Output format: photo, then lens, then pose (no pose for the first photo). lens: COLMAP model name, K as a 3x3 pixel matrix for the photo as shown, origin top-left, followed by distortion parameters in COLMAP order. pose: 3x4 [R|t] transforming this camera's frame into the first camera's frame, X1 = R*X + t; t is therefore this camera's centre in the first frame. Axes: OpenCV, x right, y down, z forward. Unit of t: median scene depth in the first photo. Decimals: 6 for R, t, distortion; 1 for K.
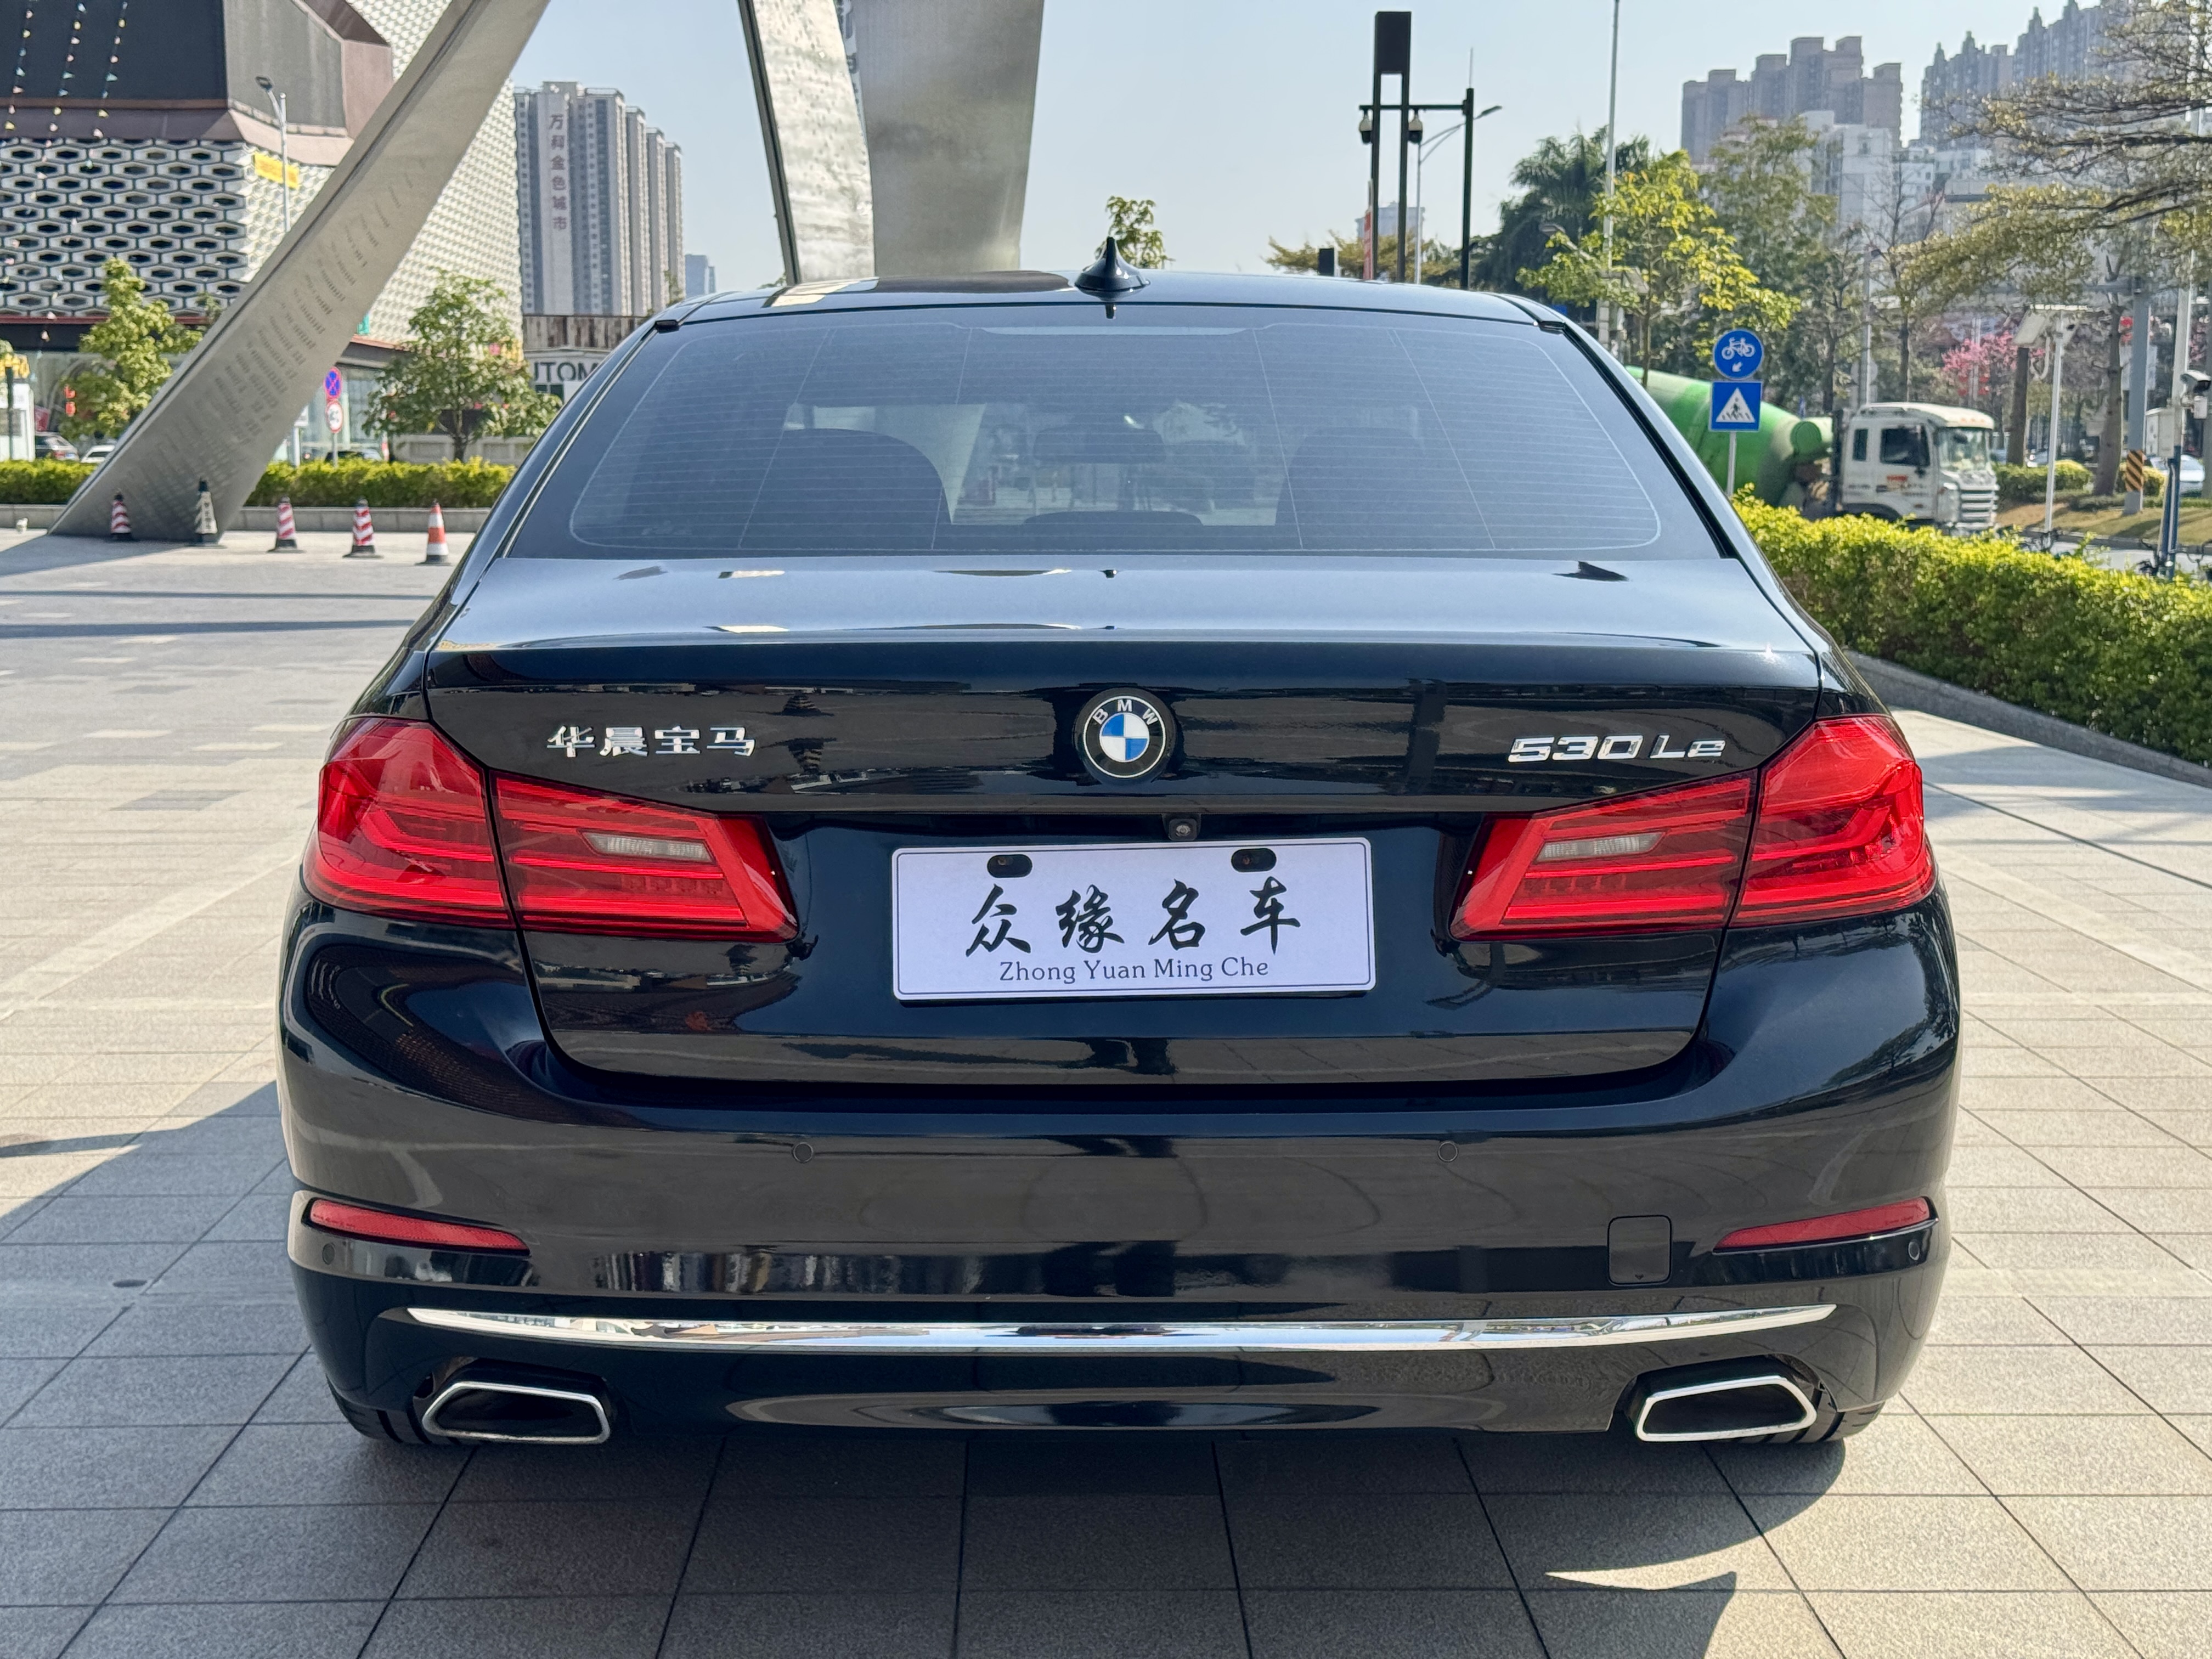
lens RADIAL K [[3102.8, 0, 1117.5], [0, 3102.8, 836.3], [0, 0, 1]] dist [0.217769, -0.538533]
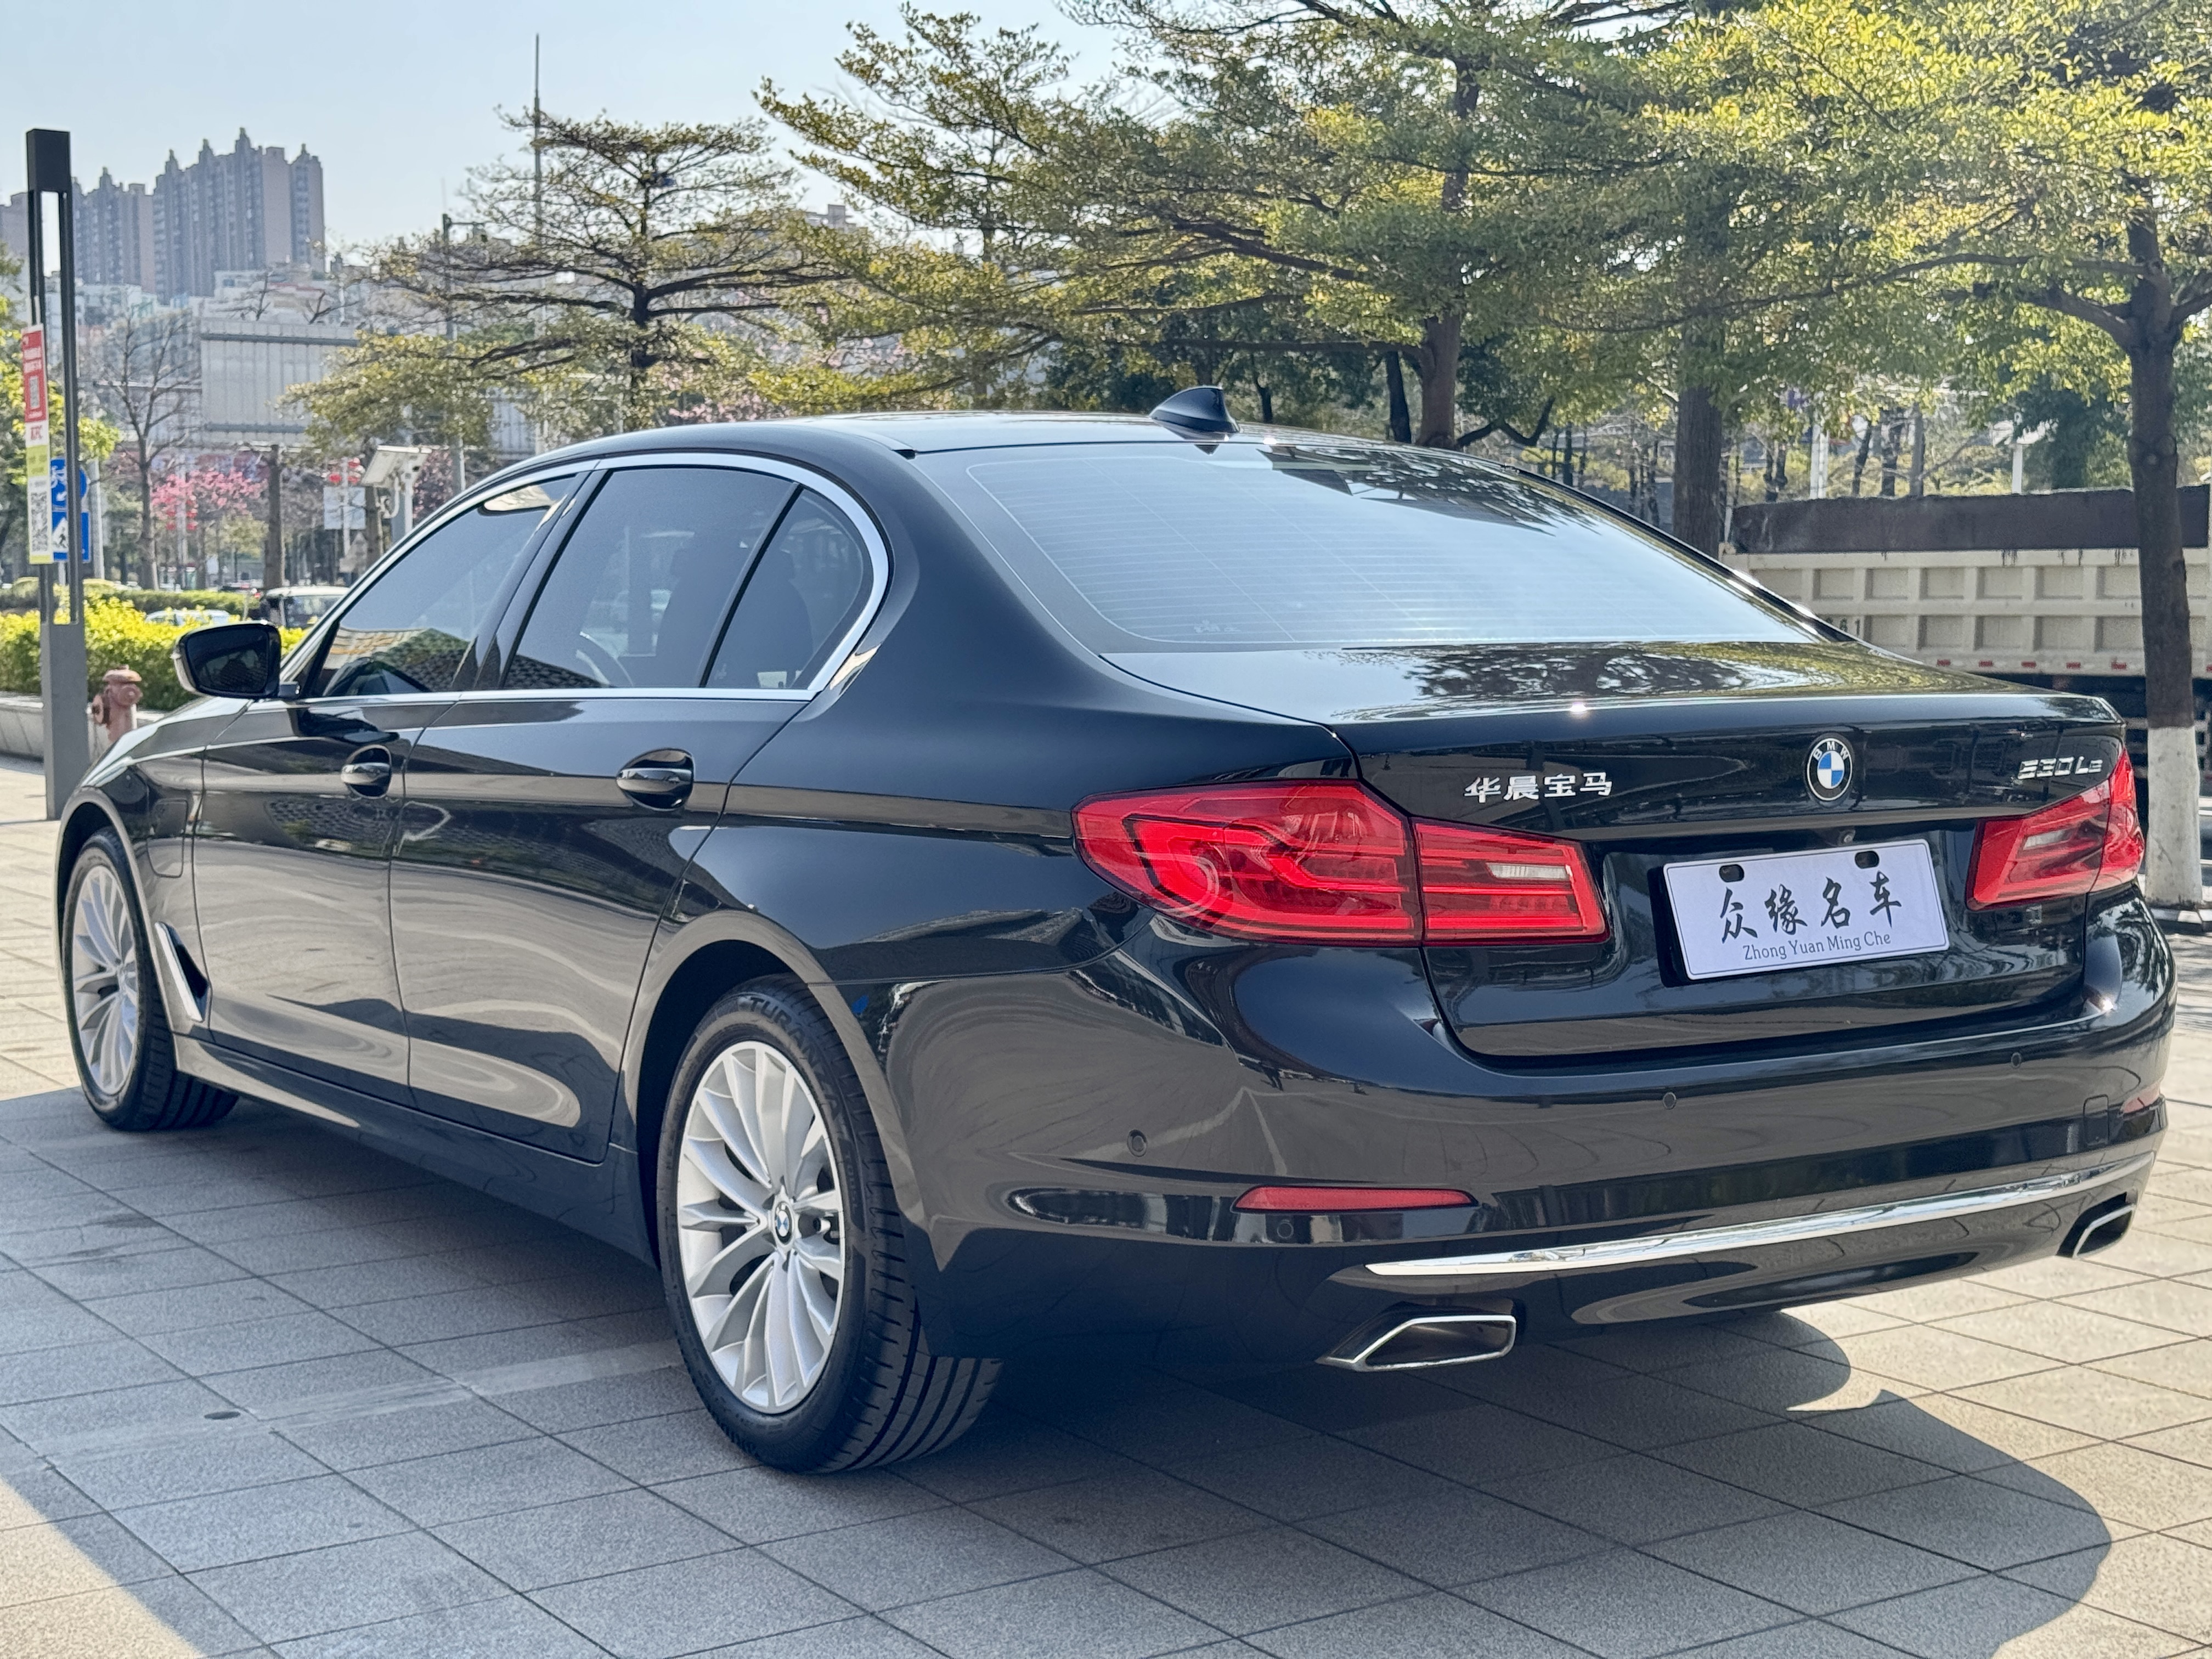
lens RADIAL K [[3102.8, 0, 1117.5], [0, 3102.8, 836.3], [0, 0, 1]] dist [0.217769, -0.538533]
pose [[0.839816, -0.044939, 0.541007, -0.966314], [0.067863, 0.997441, -0.022491, 0.006186], [-0.538612, 0.055602, 0.840717, 0.031857]]
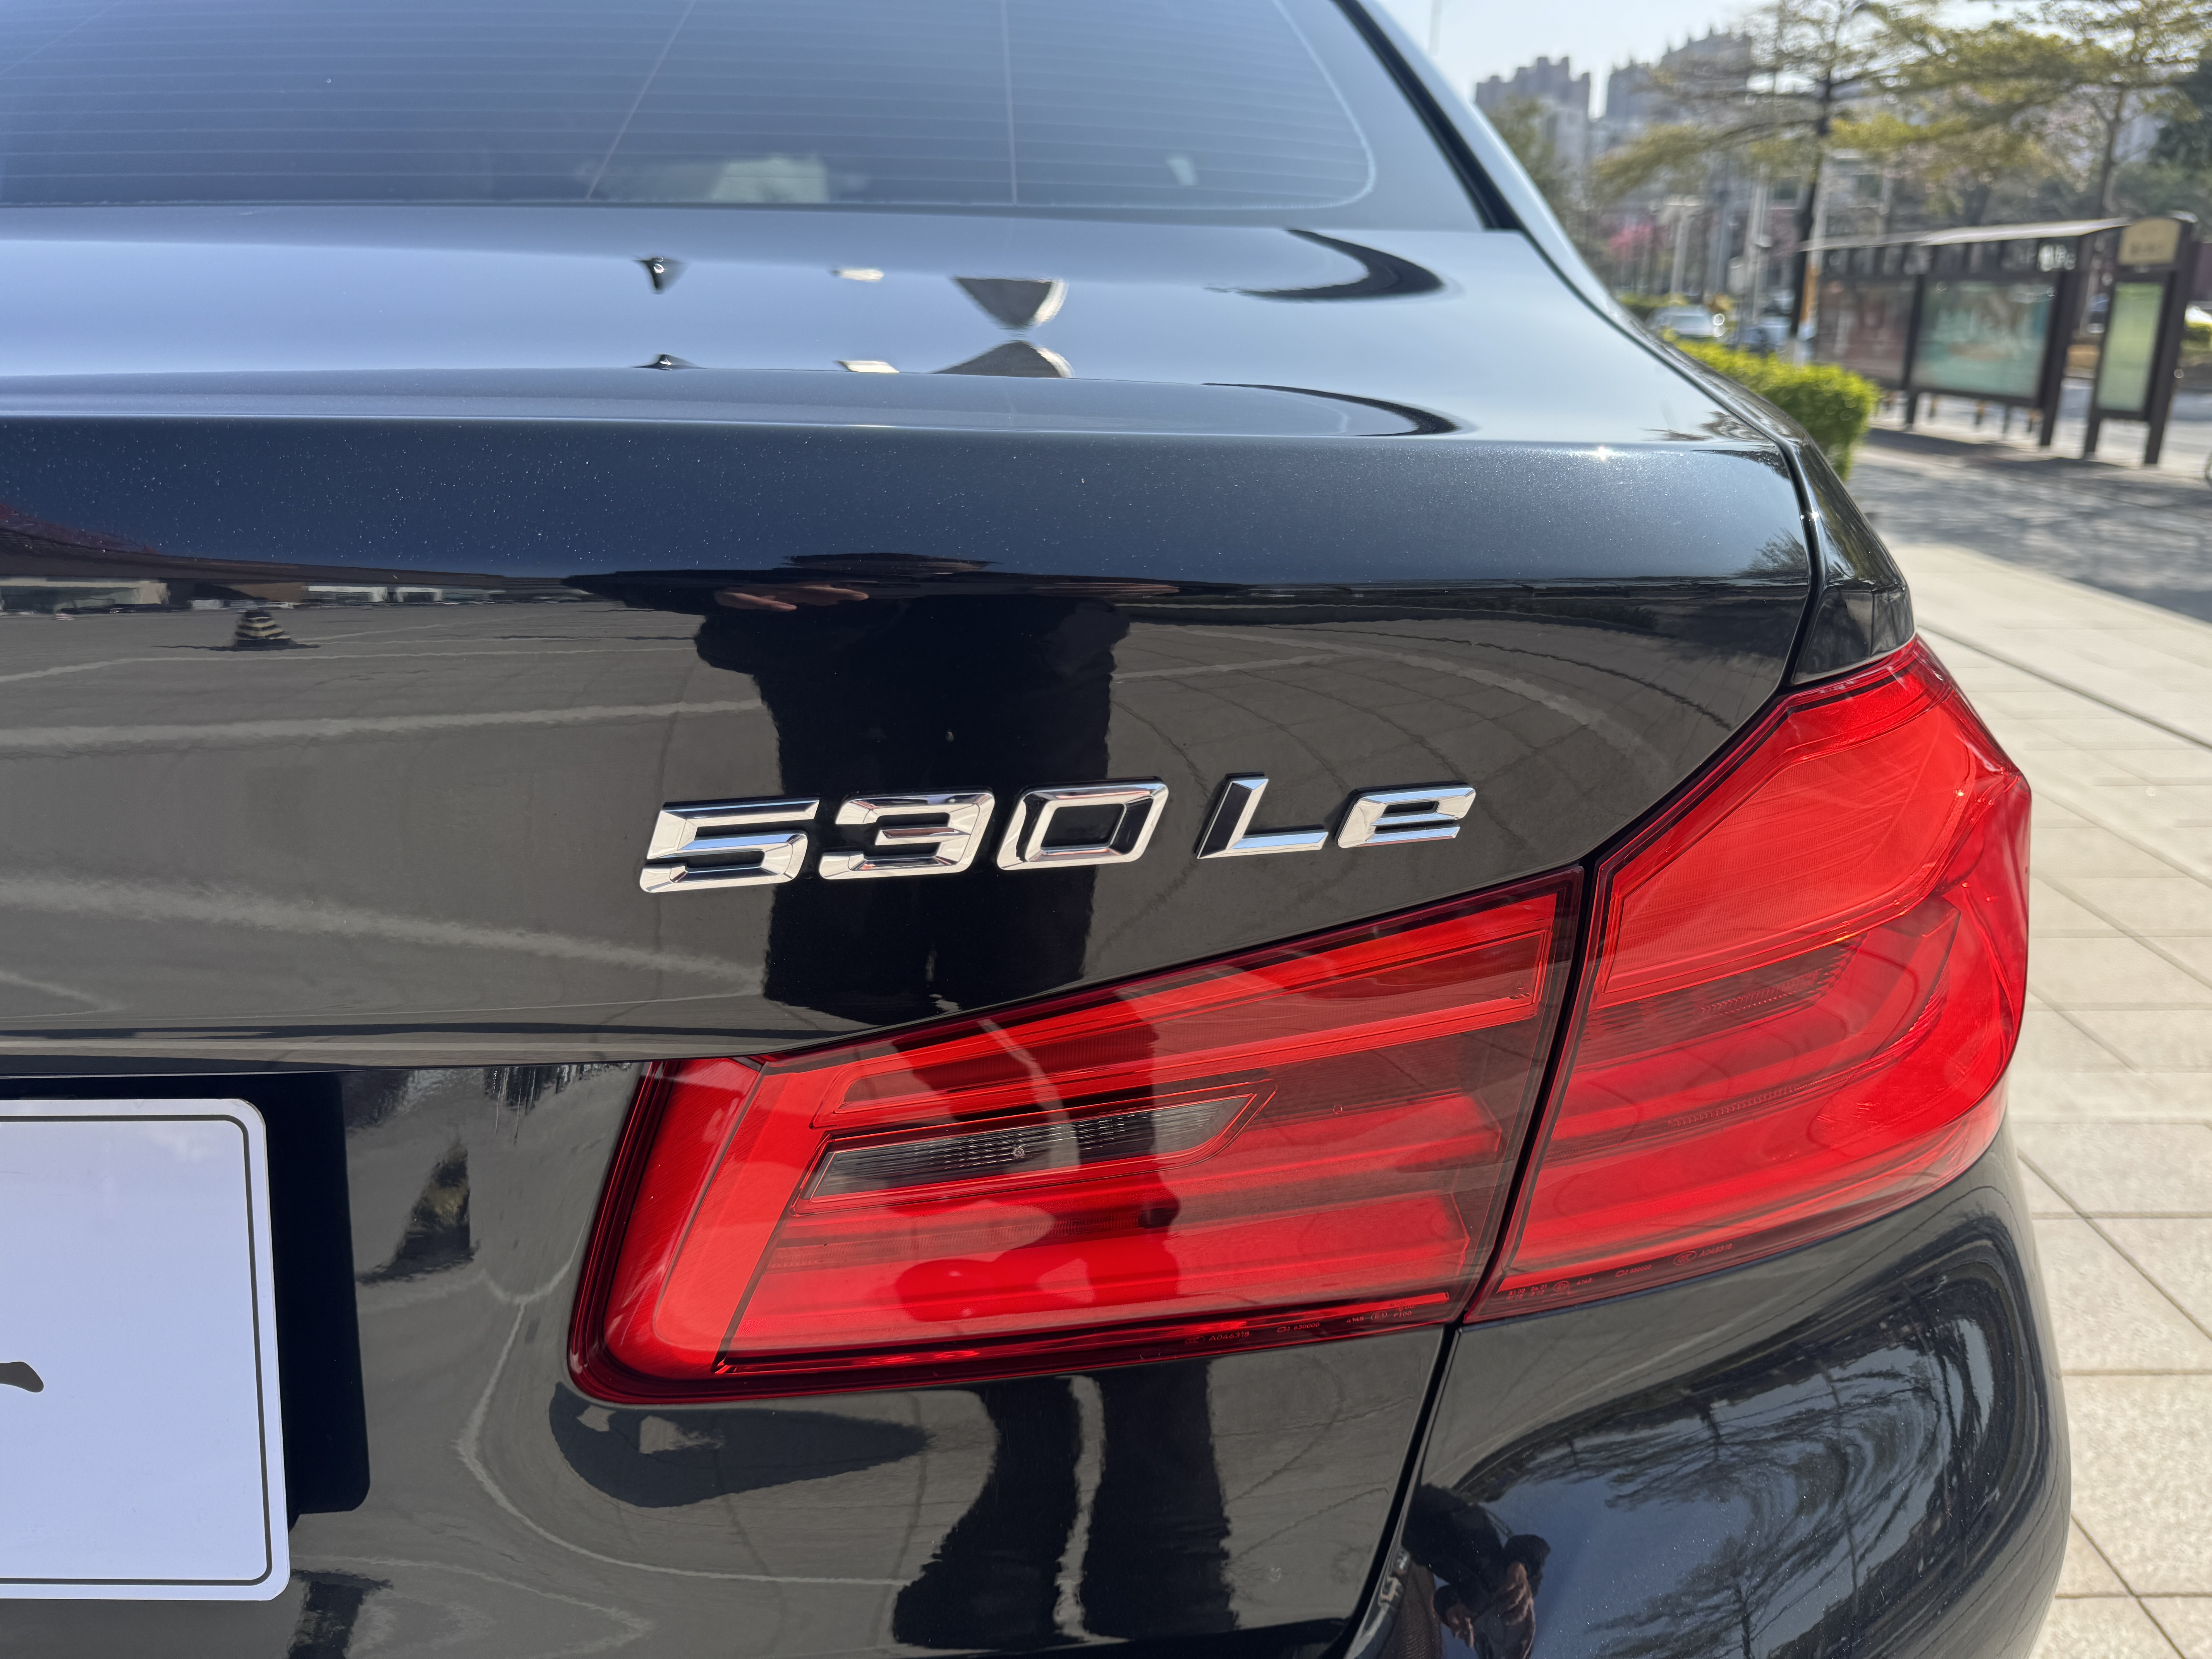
lens RADIAL K [[1567.1, 0, 1125.7], [0, 1567.1, 839.1], [0, 0, 1]] dist [0.046609, -0.071293]
pose [[0.999728, 0.008437, -0.021739, 0.166575], [-0.003729, 0.978092, 0.208138, -0.055012], [0.023019, -0.208001, 0.977858, 0.863922]]
